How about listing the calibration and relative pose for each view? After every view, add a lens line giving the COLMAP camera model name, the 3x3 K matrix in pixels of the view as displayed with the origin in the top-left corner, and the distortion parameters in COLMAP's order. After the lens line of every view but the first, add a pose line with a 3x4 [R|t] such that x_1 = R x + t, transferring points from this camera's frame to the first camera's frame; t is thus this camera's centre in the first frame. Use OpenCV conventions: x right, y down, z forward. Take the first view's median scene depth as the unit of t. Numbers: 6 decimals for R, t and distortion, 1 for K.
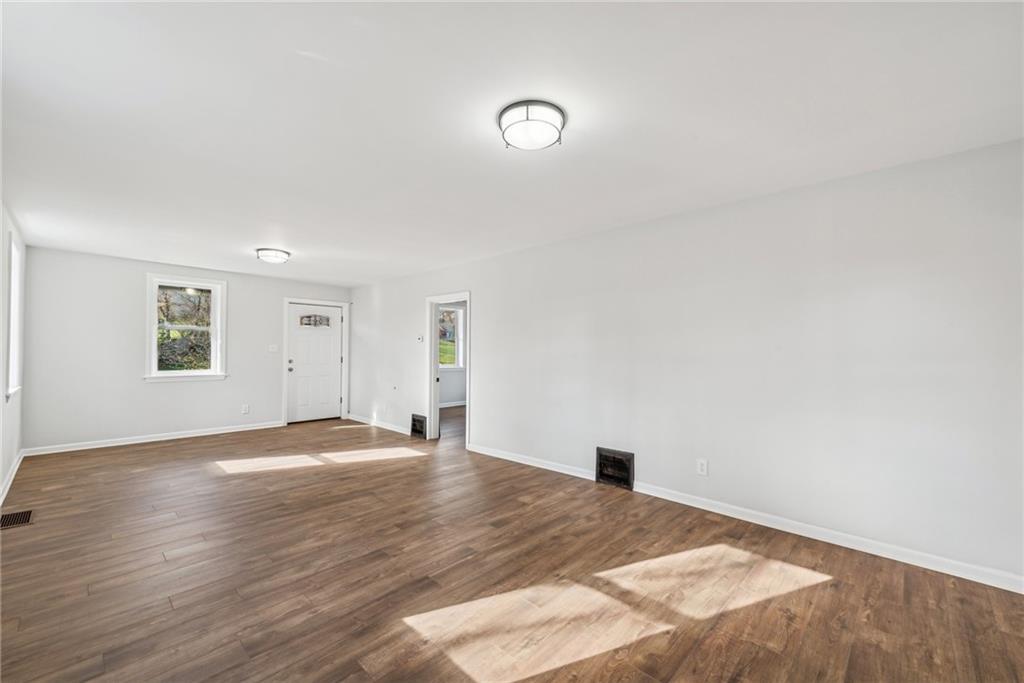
lens RADIAL K [[408.6, 0, 517.7], [0, 408.6, 355.1], [0, 0, 1]] dist [0.011599, -0.000229]
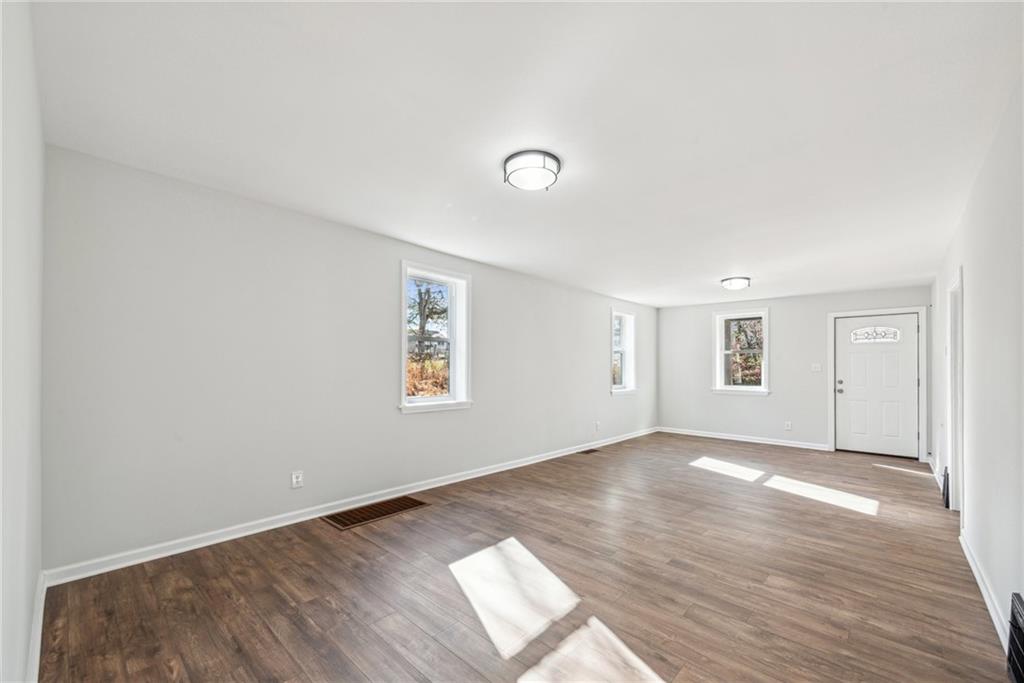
lens RADIAL K [[408.6, 0, 517.7], [0, 408.6, 355.1], [0, 0, 1]] dist [0.011599, -0.000229]
pose [[0.021550, -0.036325, -0.999108, 0.694116], [-0.016612, 0.999189, -0.036686, 0.003155], [0.999630, 0.017388, 0.020929, 0.521535]]
